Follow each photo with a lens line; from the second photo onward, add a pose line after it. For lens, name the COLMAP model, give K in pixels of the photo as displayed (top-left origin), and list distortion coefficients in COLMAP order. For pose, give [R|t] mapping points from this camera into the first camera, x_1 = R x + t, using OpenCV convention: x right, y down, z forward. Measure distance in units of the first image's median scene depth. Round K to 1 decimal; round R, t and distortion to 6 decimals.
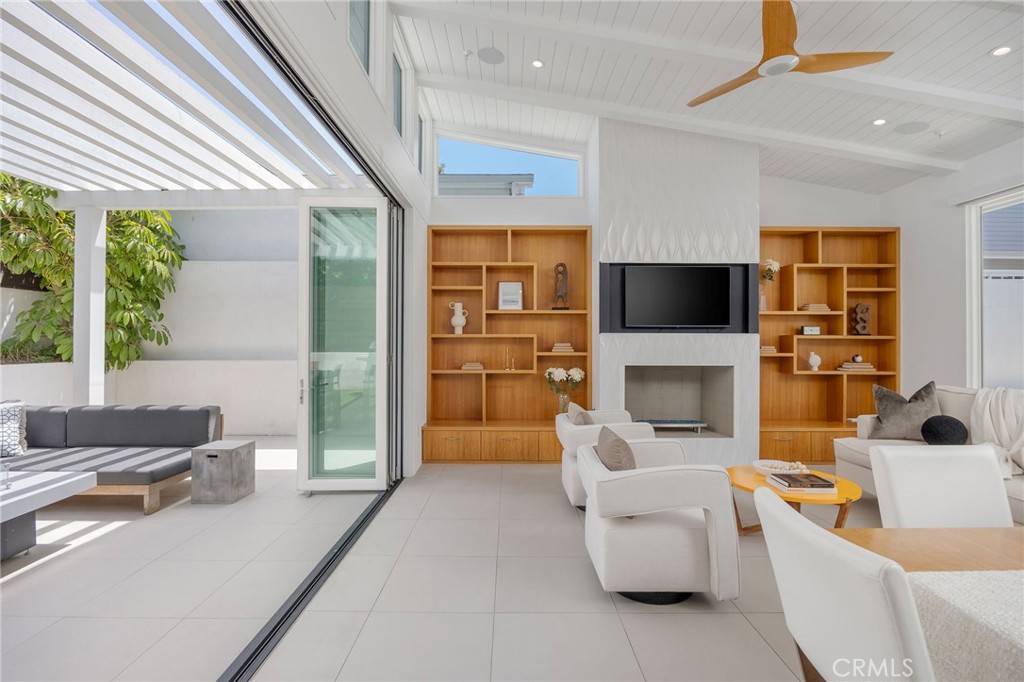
lens RADIAL K [[470.3, 0, 512.0], [0, 470.3, 339.3], [0, 0, 1]] dist [-0.020656, -0.000251]
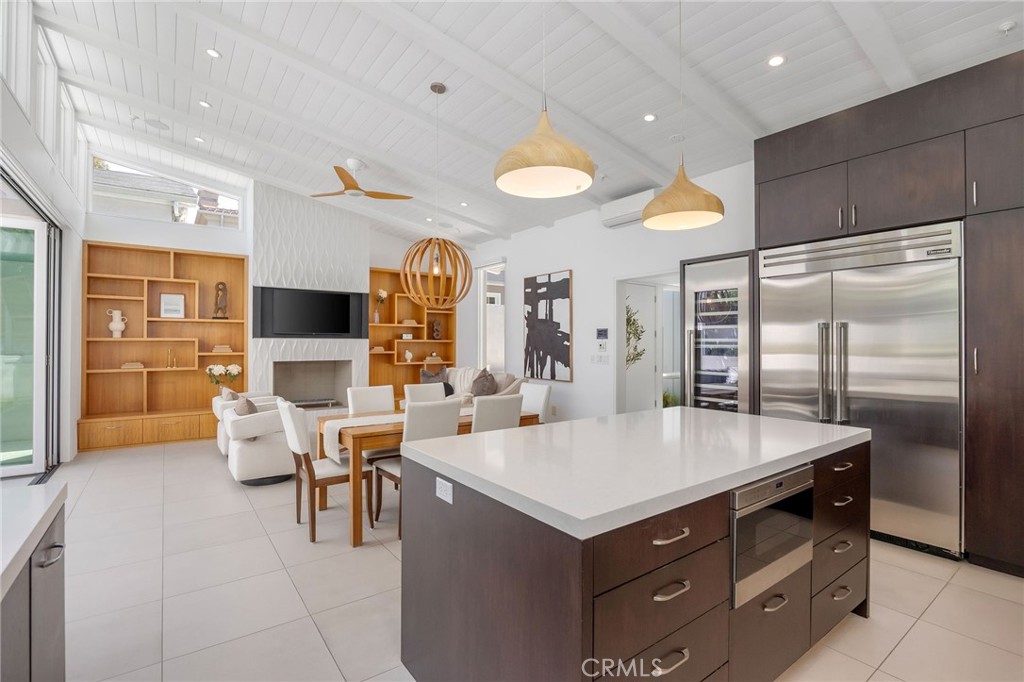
lens RADIAL K [[470.3, 0, 516.5], [0, 470.3, 339.2], [0, 0, 1]] dist [-0.020656, -0.000251]
pose [[0.803730, 0.002590, 0.594988, -0.003495], [-0.002980, 0.999996, -0.000328, -0.010661], [-0.594986, -0.001510, 0.803734, -0.505087]]
